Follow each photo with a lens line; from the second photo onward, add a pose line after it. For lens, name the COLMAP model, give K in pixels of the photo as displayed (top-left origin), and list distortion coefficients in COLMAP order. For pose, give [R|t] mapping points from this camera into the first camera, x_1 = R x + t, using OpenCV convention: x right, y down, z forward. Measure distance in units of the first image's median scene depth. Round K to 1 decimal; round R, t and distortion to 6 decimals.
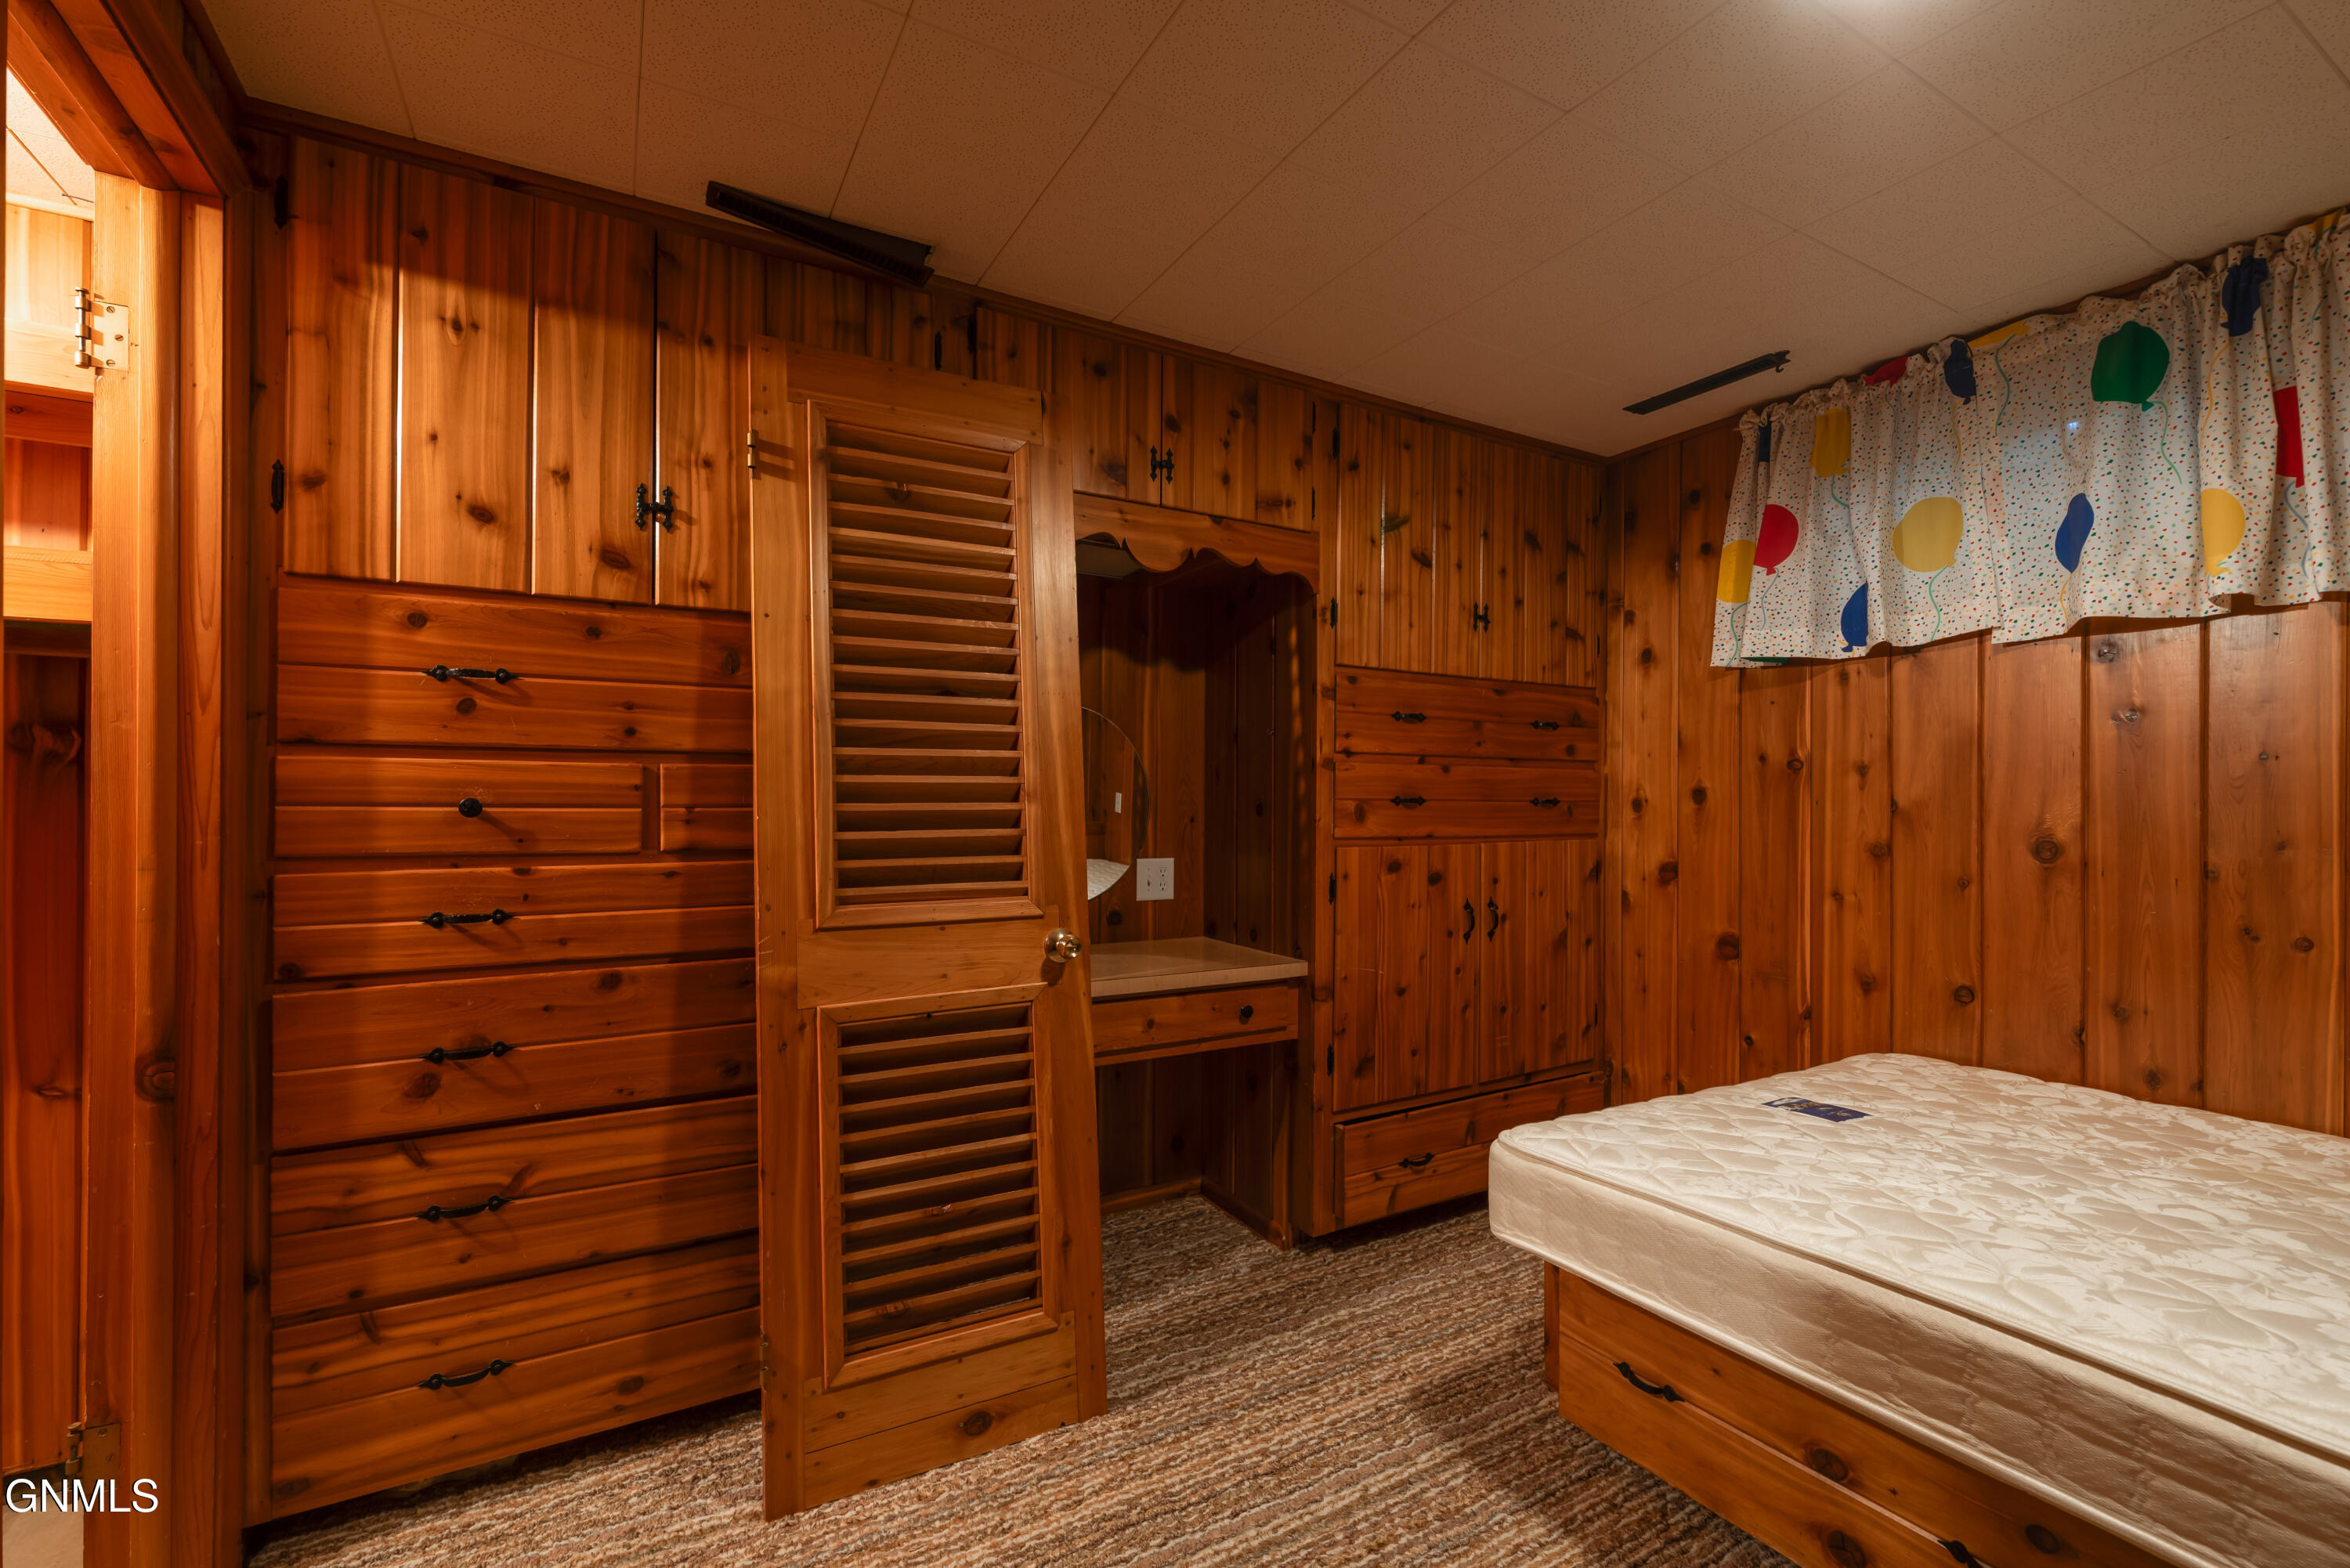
lens RADIAL K [[1007.5, 0, 1180.1], [0, 1007.5, 795.6], [0, 0, 1]] dist [-0.000878, 0.000091]
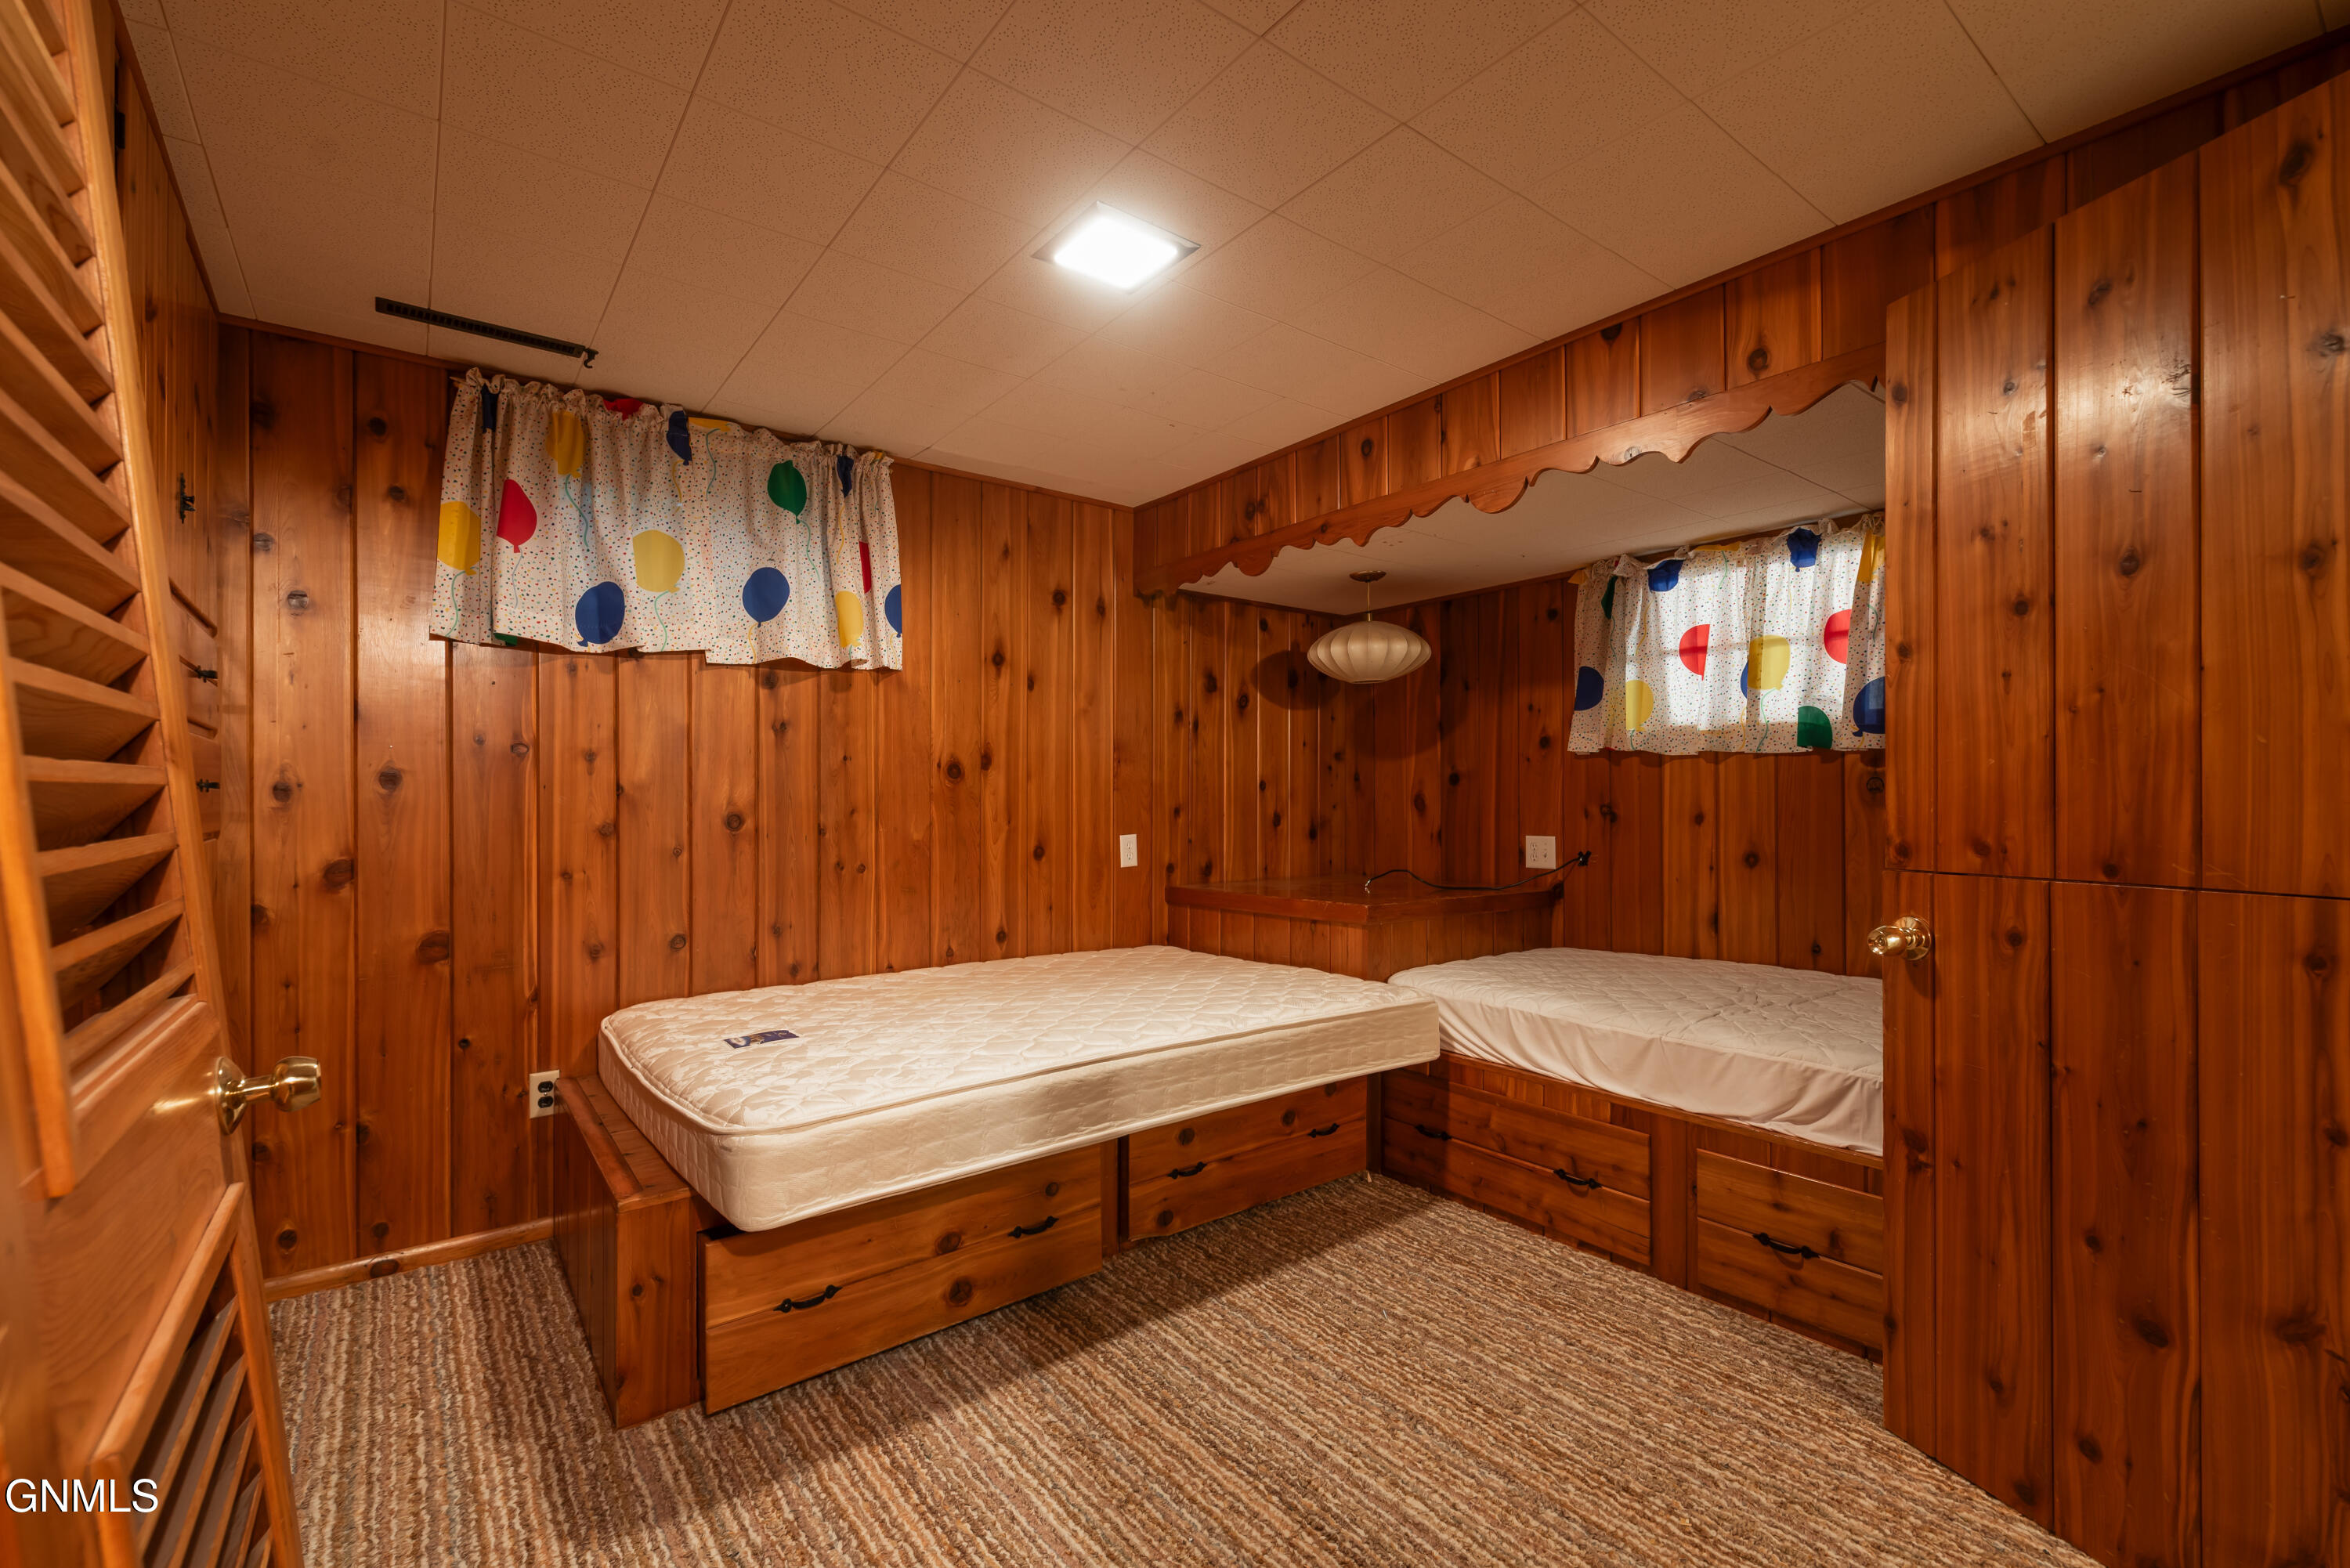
lens RADIAL K [[1007.5, 0, 1180.1], [0, 1007.5, 795.6], [0, 0, 1]] dist [-0.000878, 0.000091]
pose [[-0.137910, -0.002655, 0.990441, -0.519549], [0.002373, 0.999993, 0.003011, 0.015604], [-0.990442, 0.002766, -0.137903, 0.553759]]
